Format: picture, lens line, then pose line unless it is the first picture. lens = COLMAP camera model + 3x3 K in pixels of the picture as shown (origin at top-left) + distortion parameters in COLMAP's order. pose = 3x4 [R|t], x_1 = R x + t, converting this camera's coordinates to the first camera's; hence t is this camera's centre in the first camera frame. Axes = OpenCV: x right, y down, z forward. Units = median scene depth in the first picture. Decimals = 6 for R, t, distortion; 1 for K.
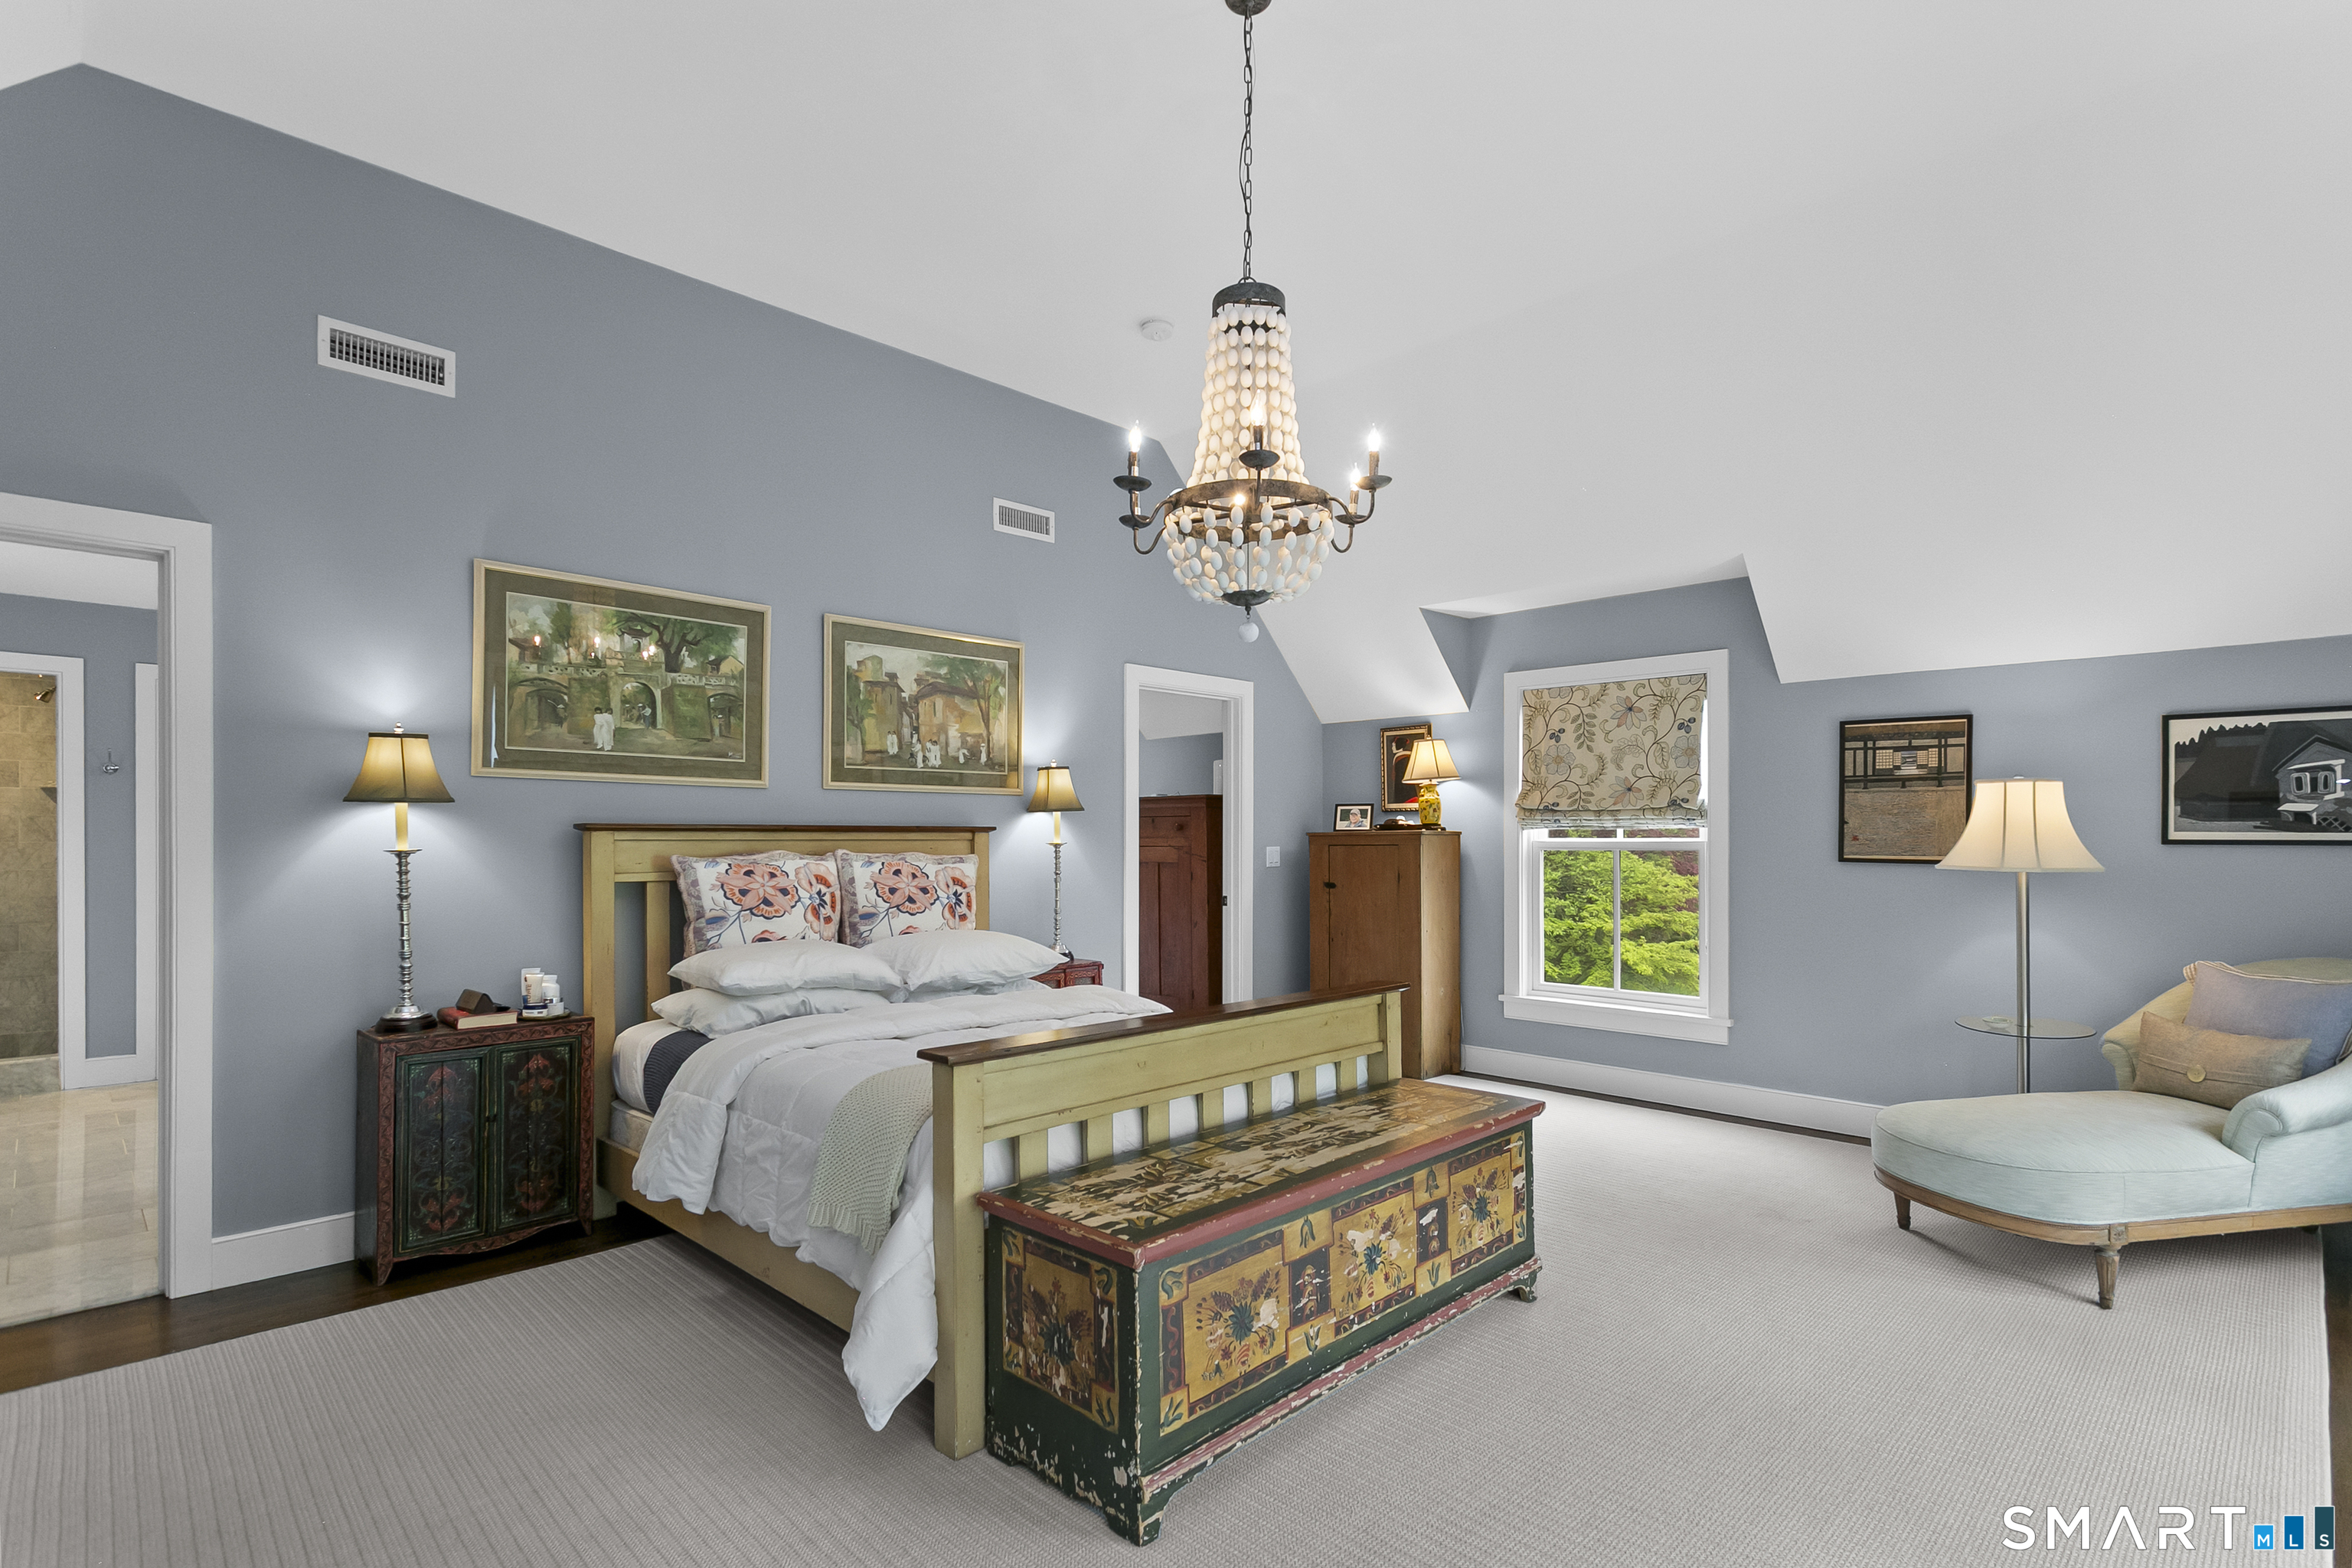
lens RADIAL K [[1125.5, 0, 1185.1], [0, 1125.5, 828.9], [0, 0, 1]] dist [0.000248, 0.000185]
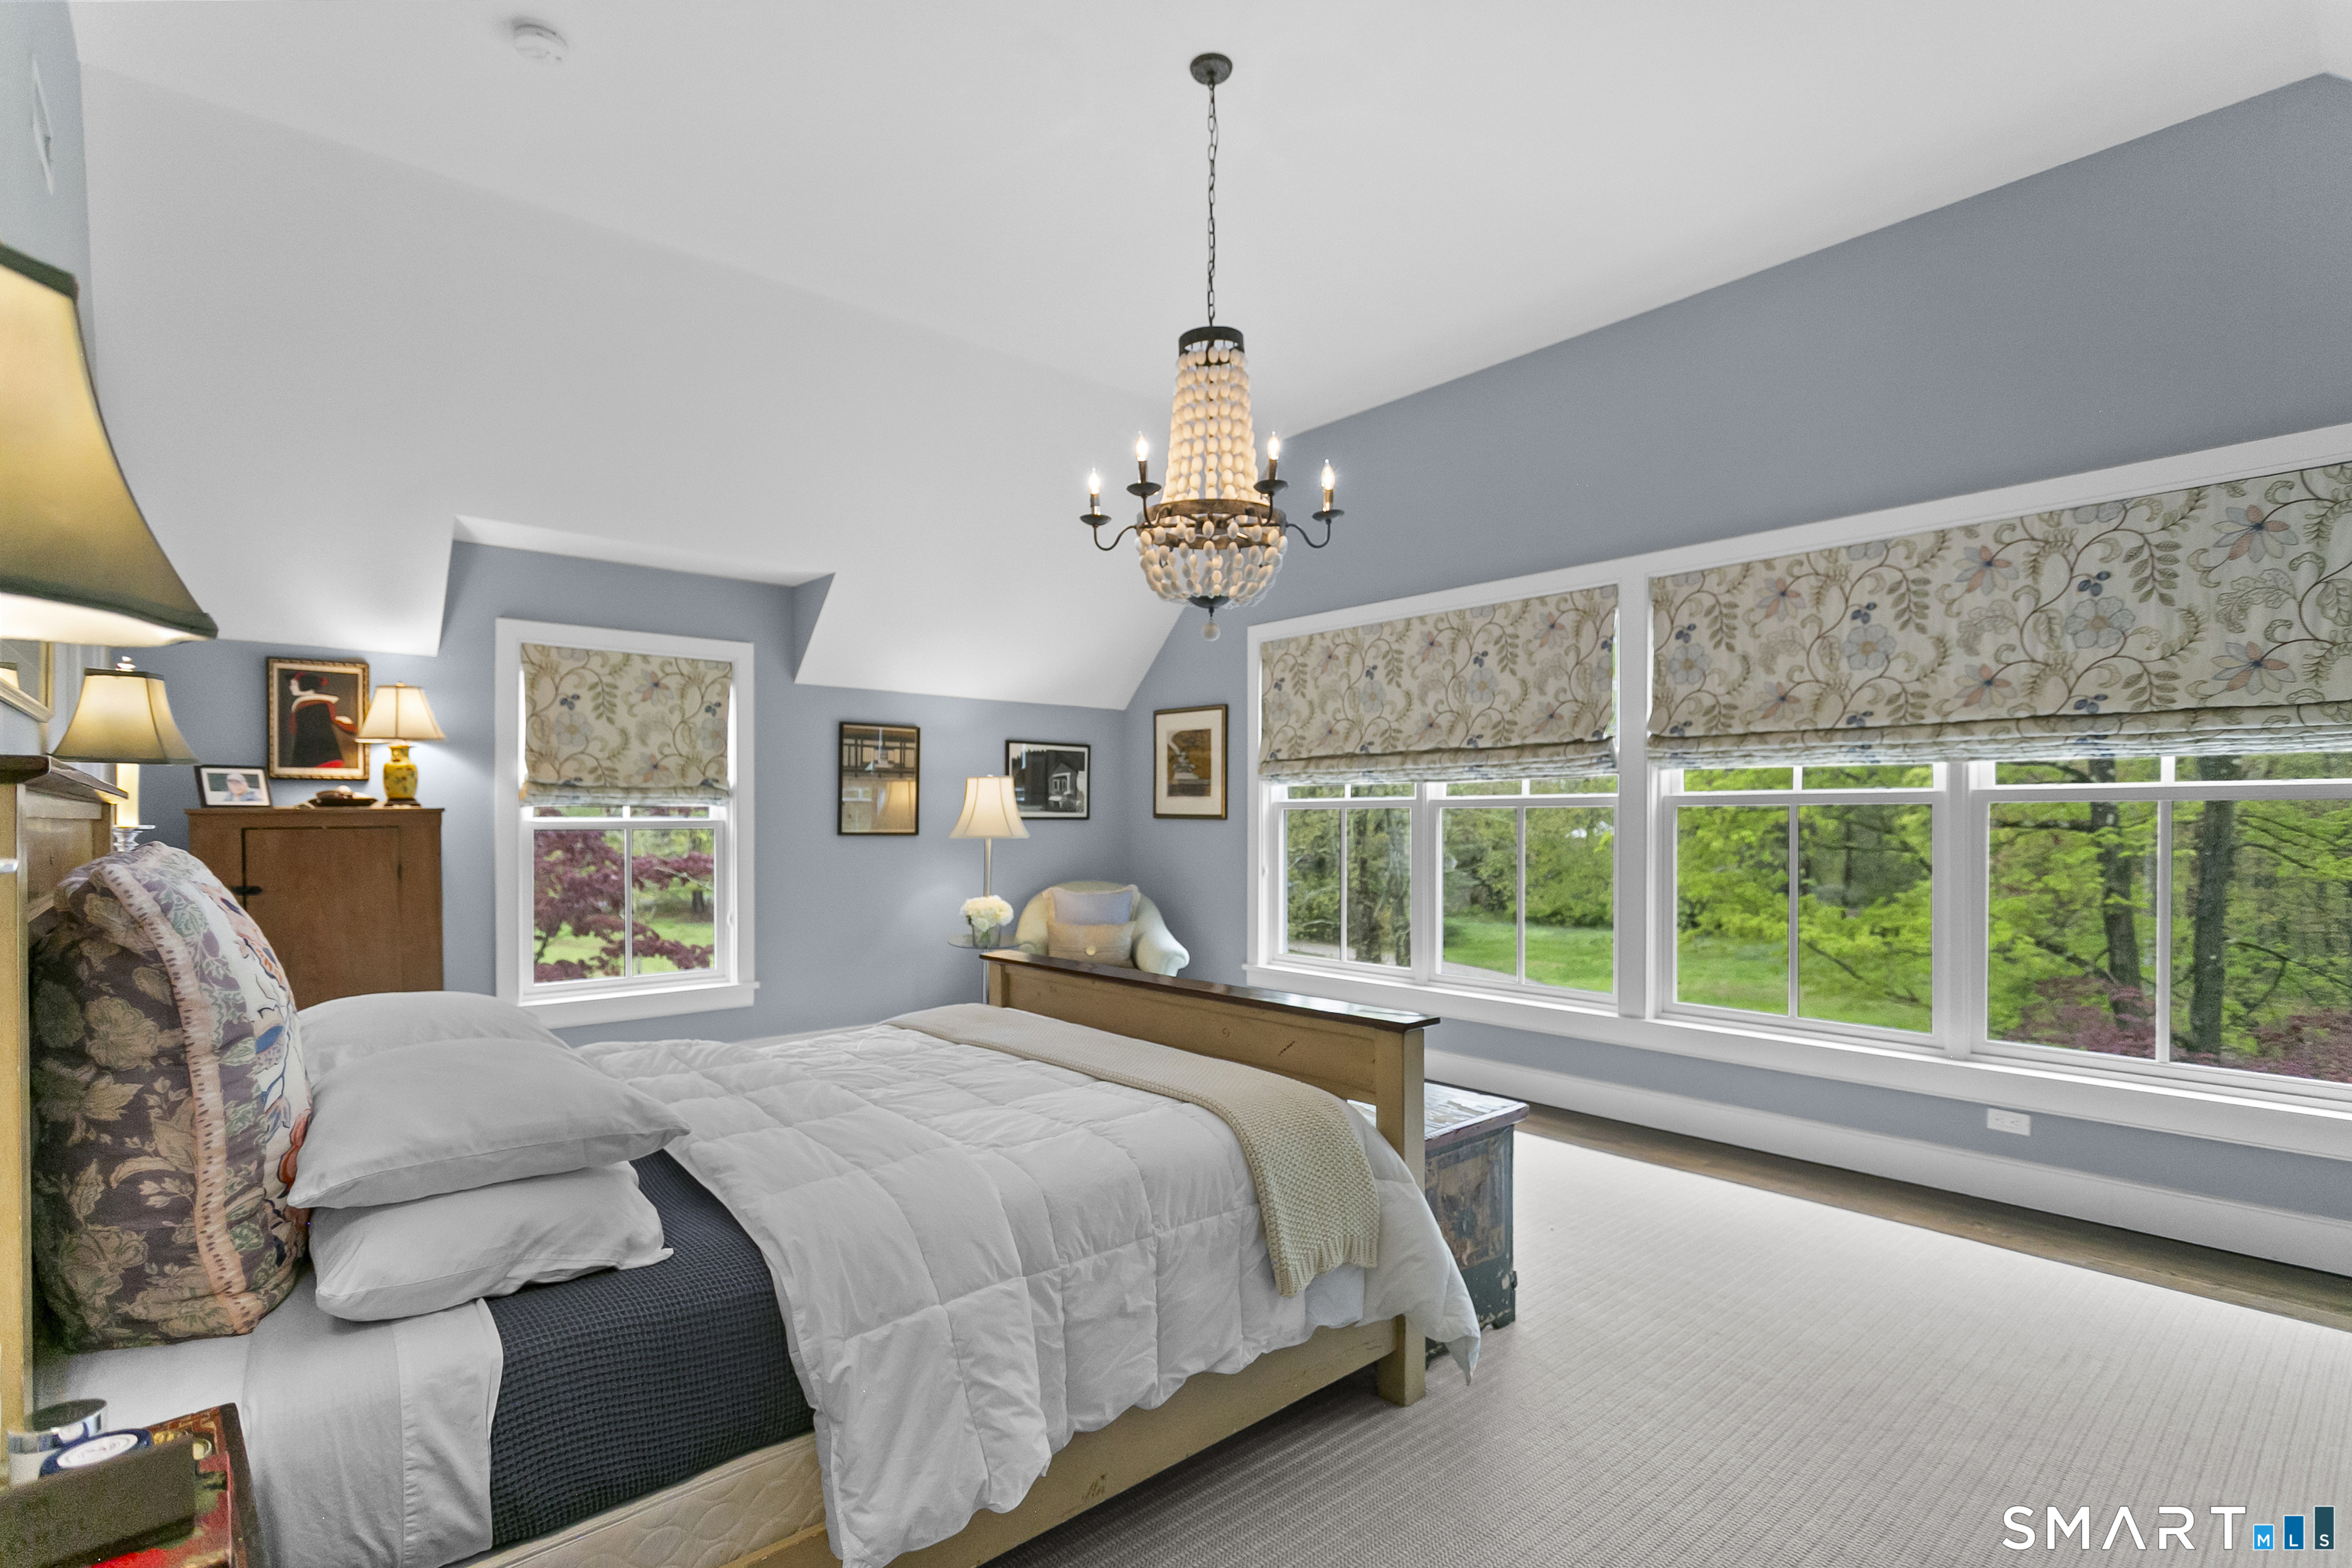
lens RADIAL K [[1125.5, 0, 1185.1], [0, 1125.5, 828.9], [0, 0, 1]] dist [0.000248, 0.000185]
pose [[0.077226, -0.005324, 0.996999, -0.566014], [0.001324, 0.999985, 0.005237, 0.014640], [-0.997013, 0.000915, 0.077232, 0.487782]]
